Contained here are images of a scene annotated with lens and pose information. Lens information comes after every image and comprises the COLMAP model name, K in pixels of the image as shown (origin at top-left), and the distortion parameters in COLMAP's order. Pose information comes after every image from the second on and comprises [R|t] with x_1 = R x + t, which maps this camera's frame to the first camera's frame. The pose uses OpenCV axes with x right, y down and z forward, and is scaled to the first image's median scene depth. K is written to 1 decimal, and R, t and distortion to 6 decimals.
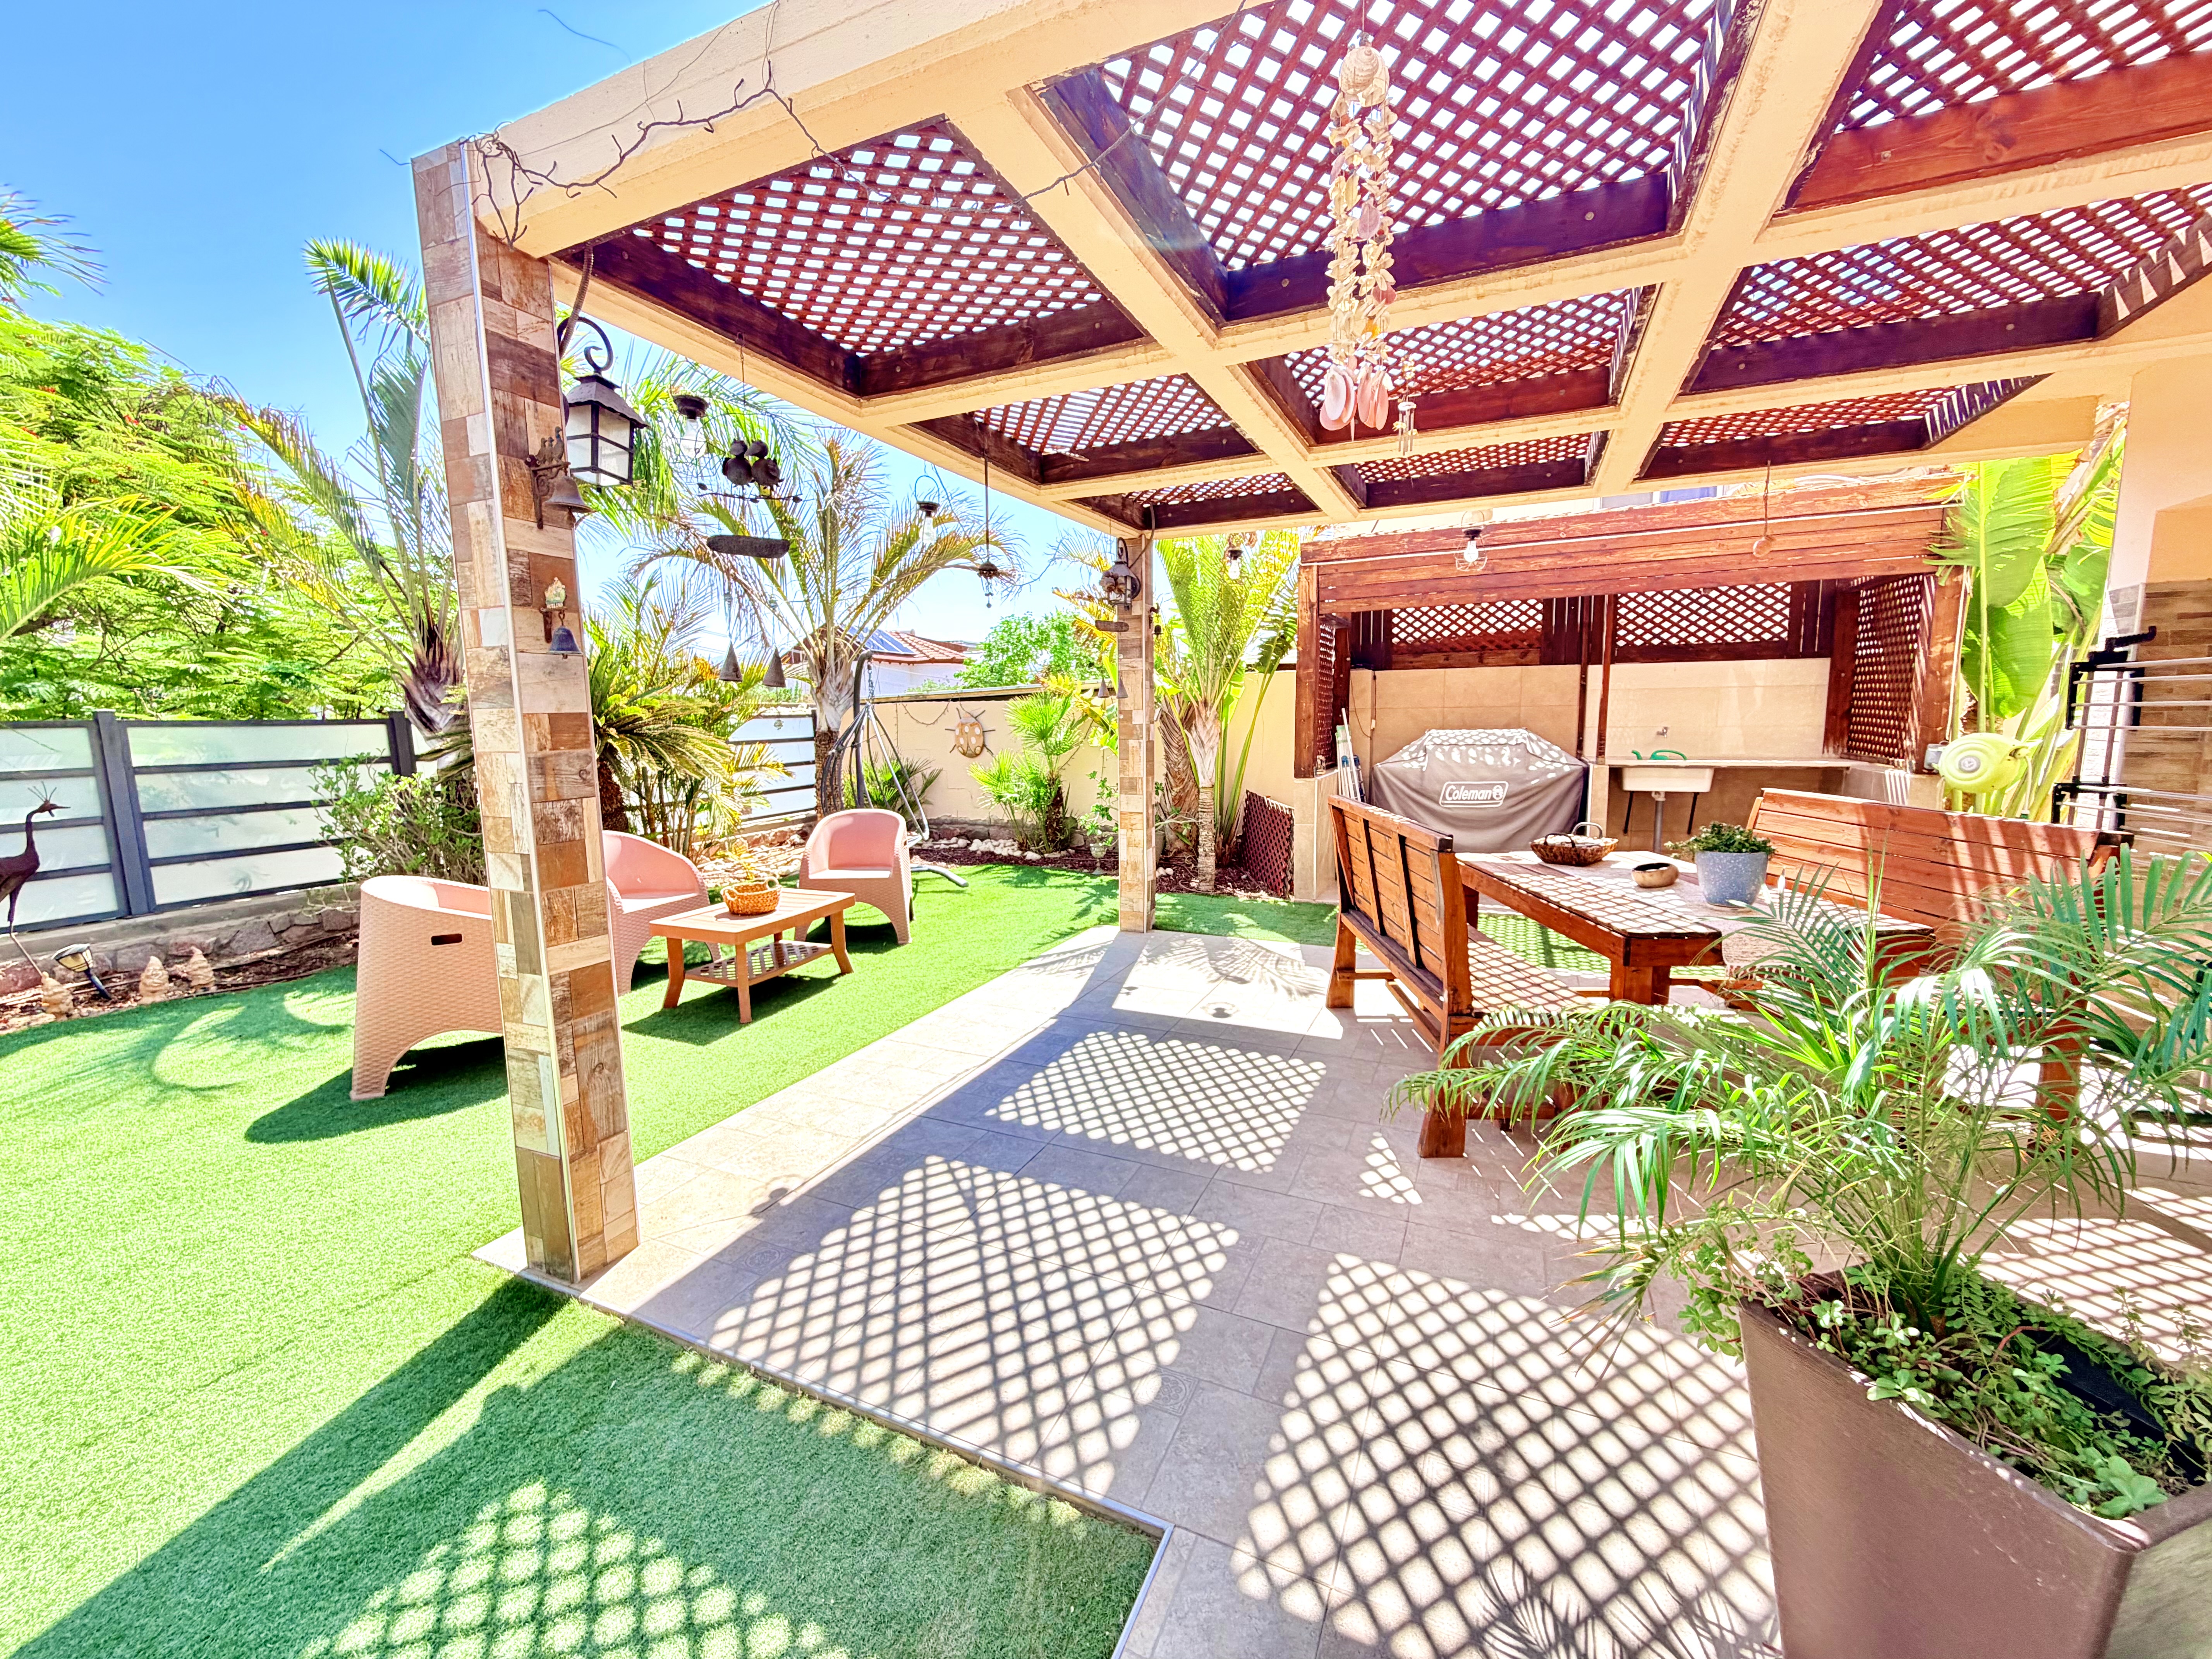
lens RADIAL K [[887.9, 0, 1103.7], [0, 887.9, 832.5], [0, 0, 1]] dist [-0.008823, -0.000011]
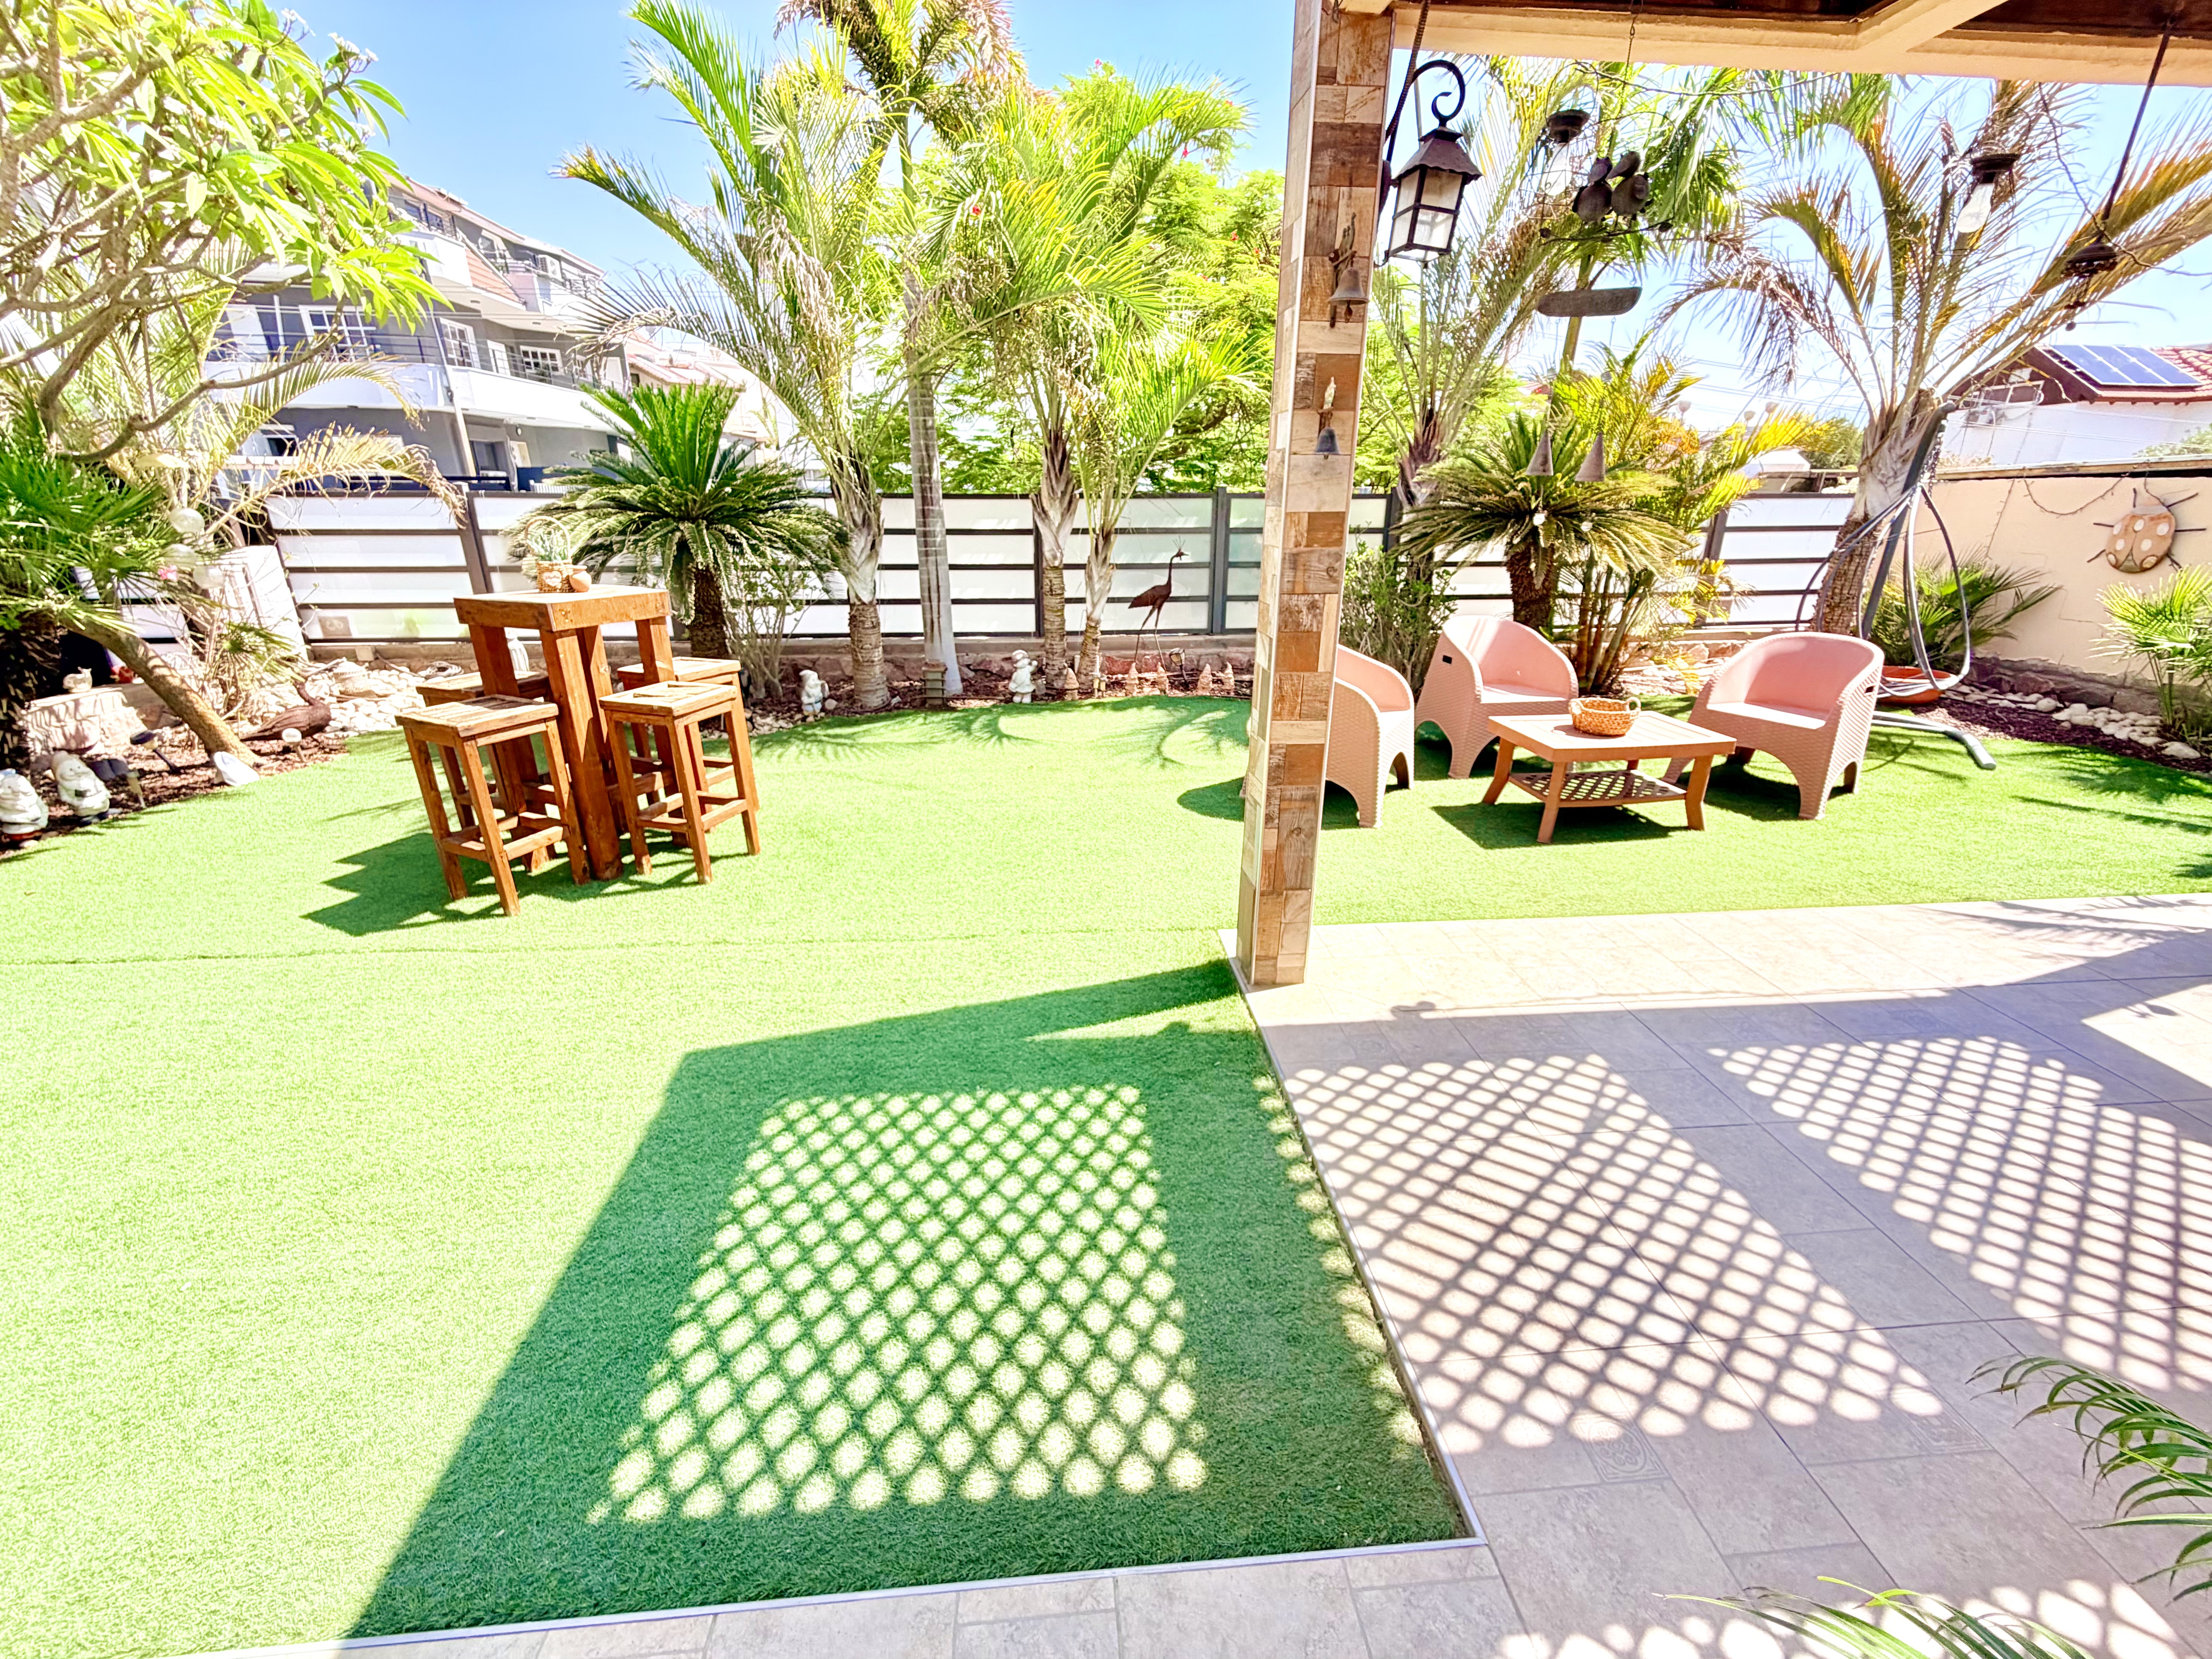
lens RADIAL K [[887.9, 0, 1103.7], [0, 887.9, 832.5], [0, 0, 1]] dist [-0.008823, -0.000011]
pose [[0.470875, 0.330539, -0.817937, 0.157185], [-0.118365, 0.942444, 0.312713, -0.040492], [0.874224, -0.050433, 0.482897, 0.122510]]
